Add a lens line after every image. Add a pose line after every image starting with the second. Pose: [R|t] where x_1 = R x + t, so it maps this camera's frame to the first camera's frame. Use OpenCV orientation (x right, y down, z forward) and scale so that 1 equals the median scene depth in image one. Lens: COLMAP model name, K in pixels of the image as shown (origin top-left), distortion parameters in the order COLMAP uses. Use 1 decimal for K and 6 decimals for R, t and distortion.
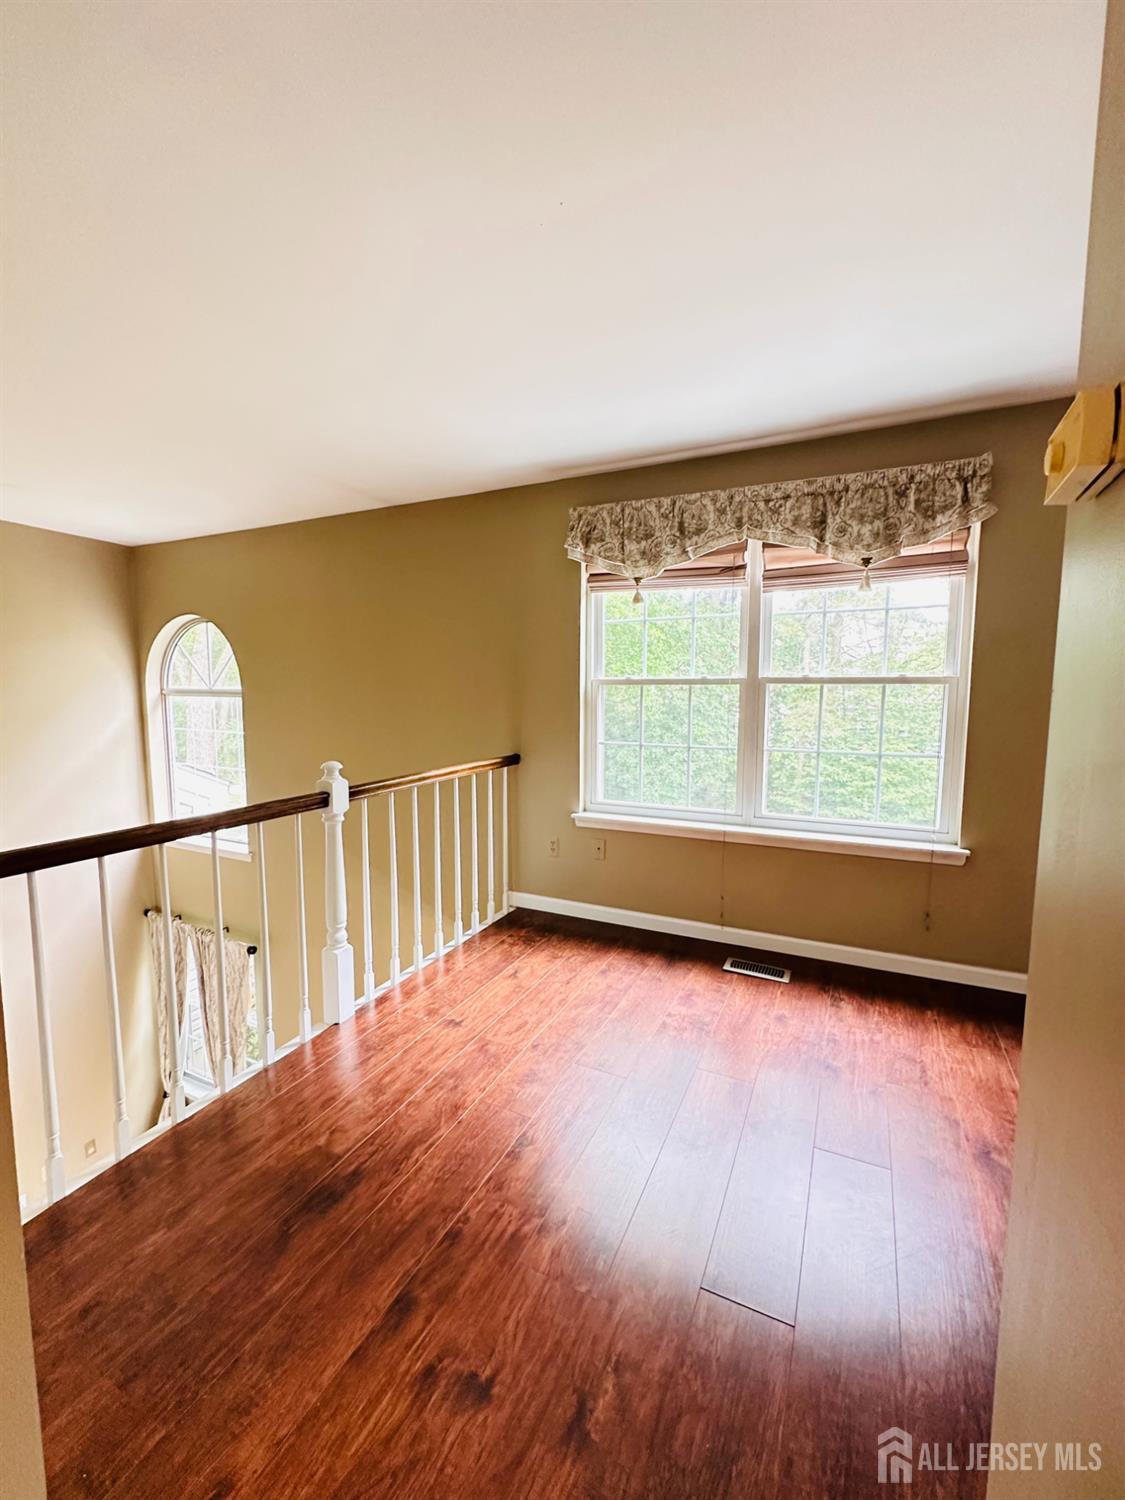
lens RADIAL K [[614.9, 0, 560.1], [0, 614.9, 750.4], [0, 0, 1]] dist [-0.005235, 0.001526]
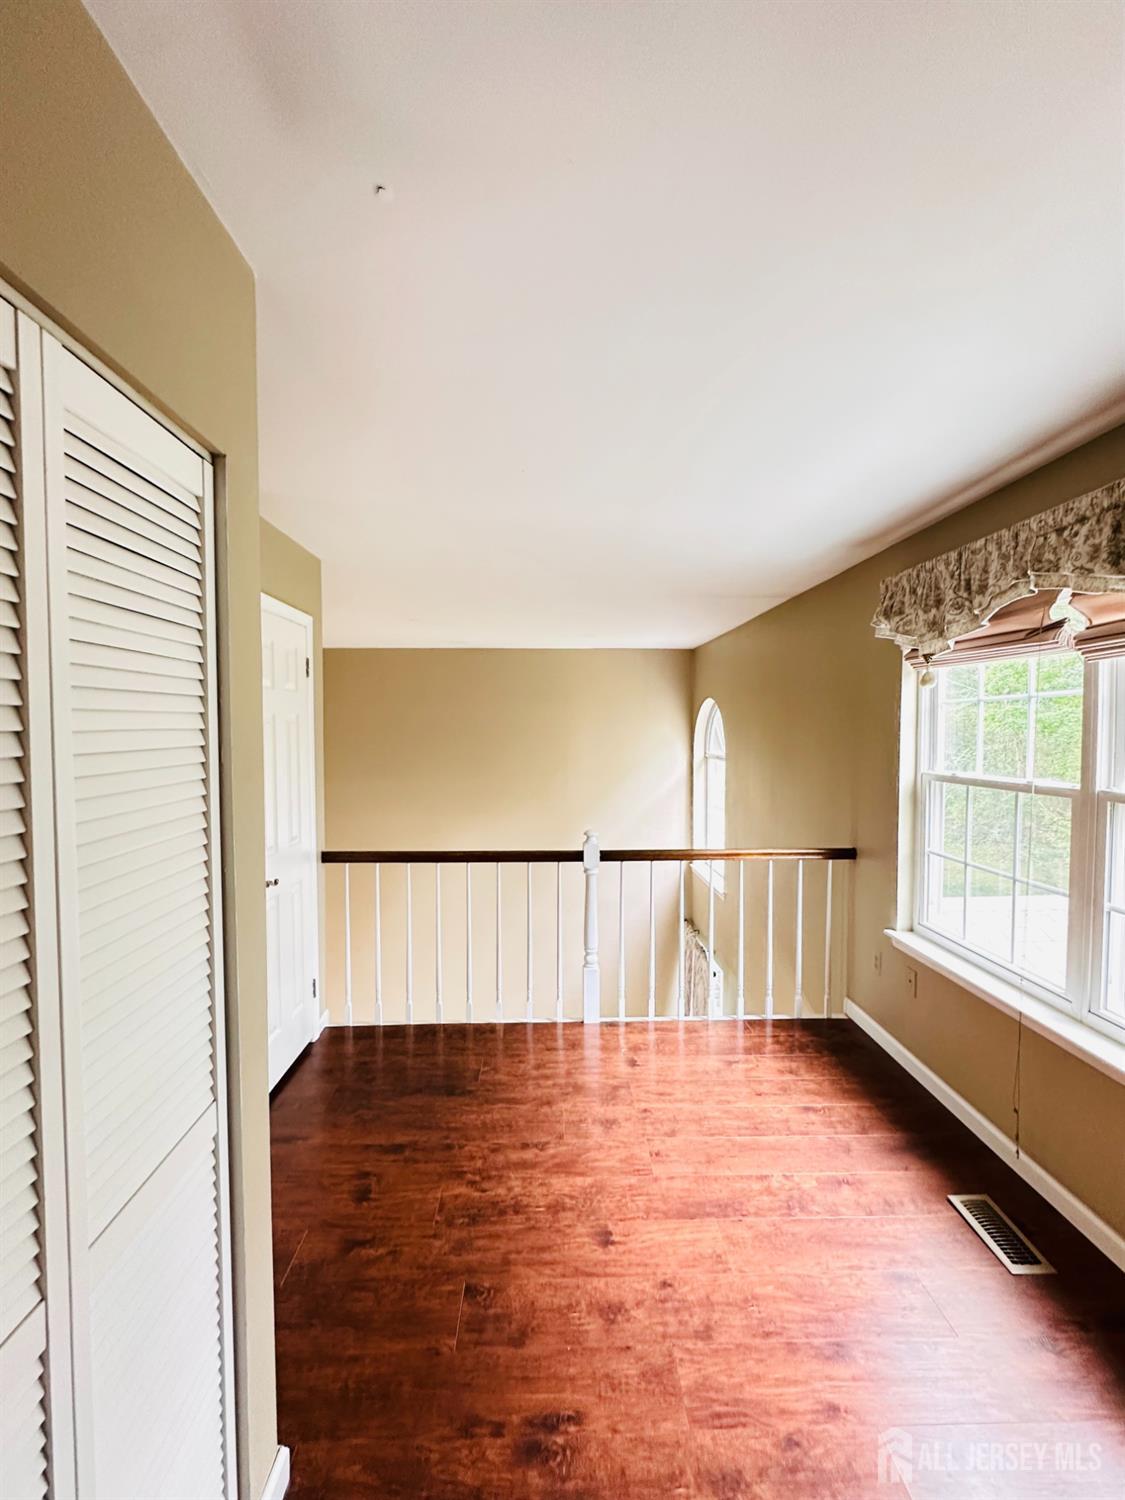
lens RADIAL K [[614.9, 0, 560.1], [0, 614.9, 750.9], [0, 0, 1]] dist [-0.005235, 0.001526]
pose [[0.459298, 0.027482, -0.887857, 0.659712], [-0.087427, 0.996067, -0.014396, -0.106852], [0.883969, 0.084235, 0.459894, 0.226545]]
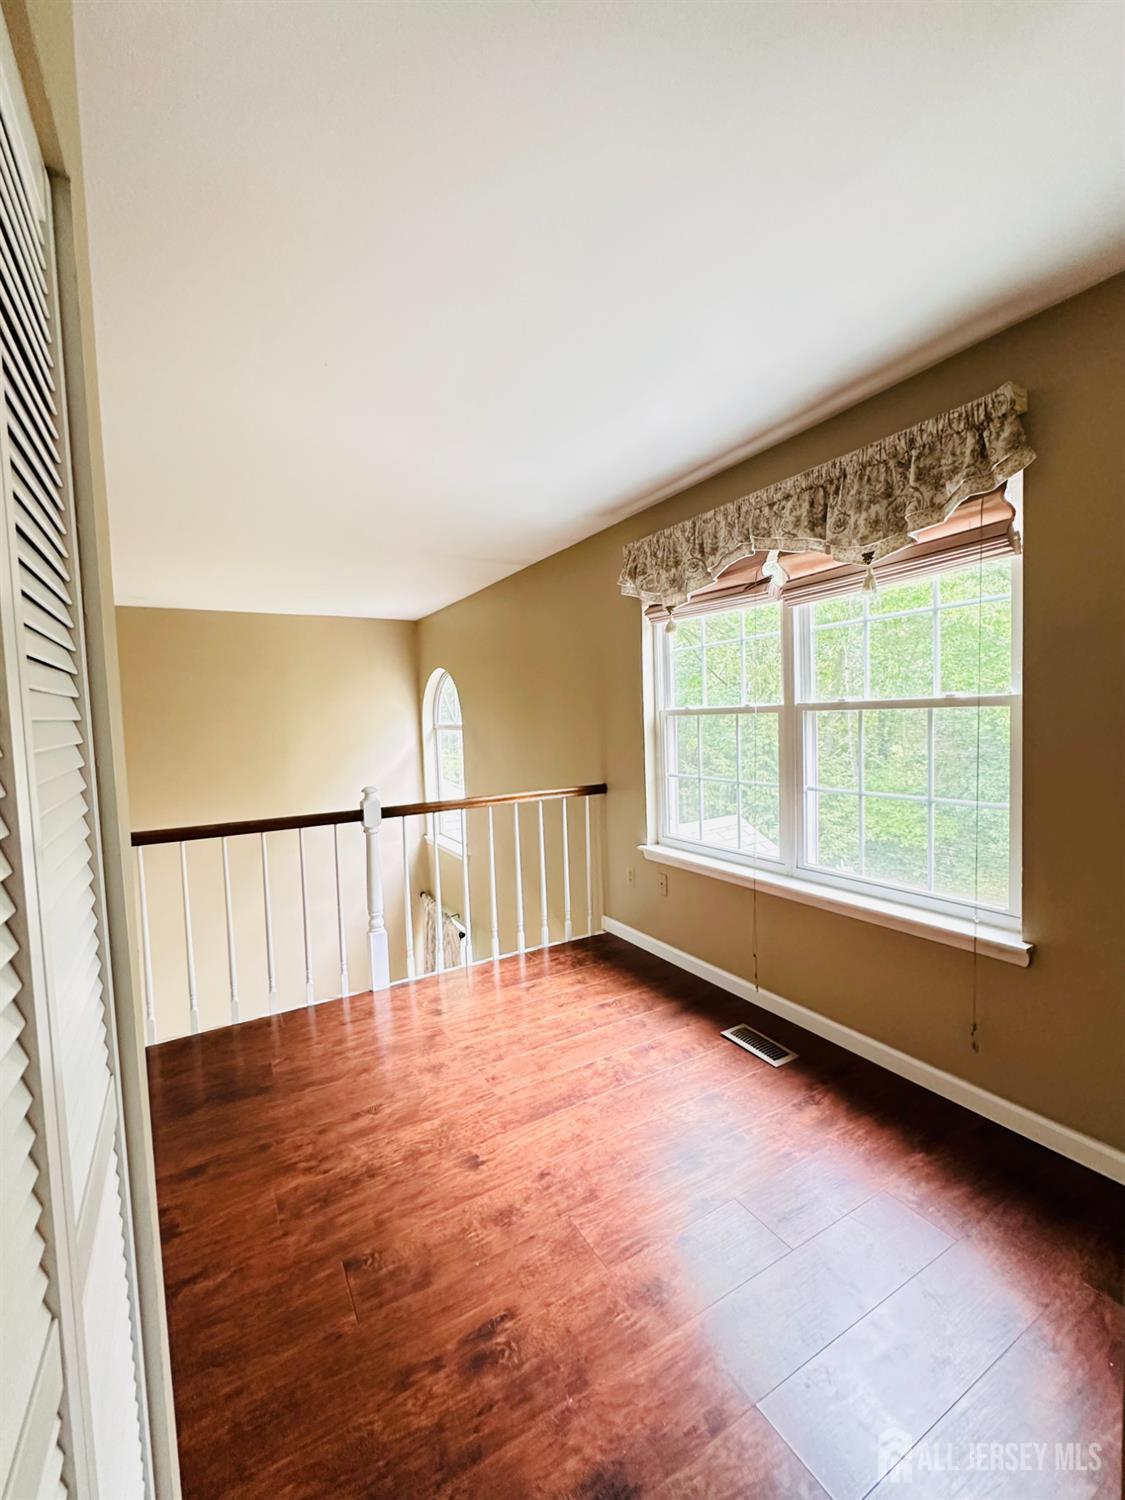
lens RADIAL K [[614.9, 0, 559.7], [0, 614.9, 749.5], [0, 0, 1]] dist [-0.005235, 0.001526]
pose [[0.828437, 0.000200, -0.560082, 0.556990], [-0.020601, 0.999334, -0.030115, -0.023579], [0.559703, 0.036487, 0.827890, 0.112741]]
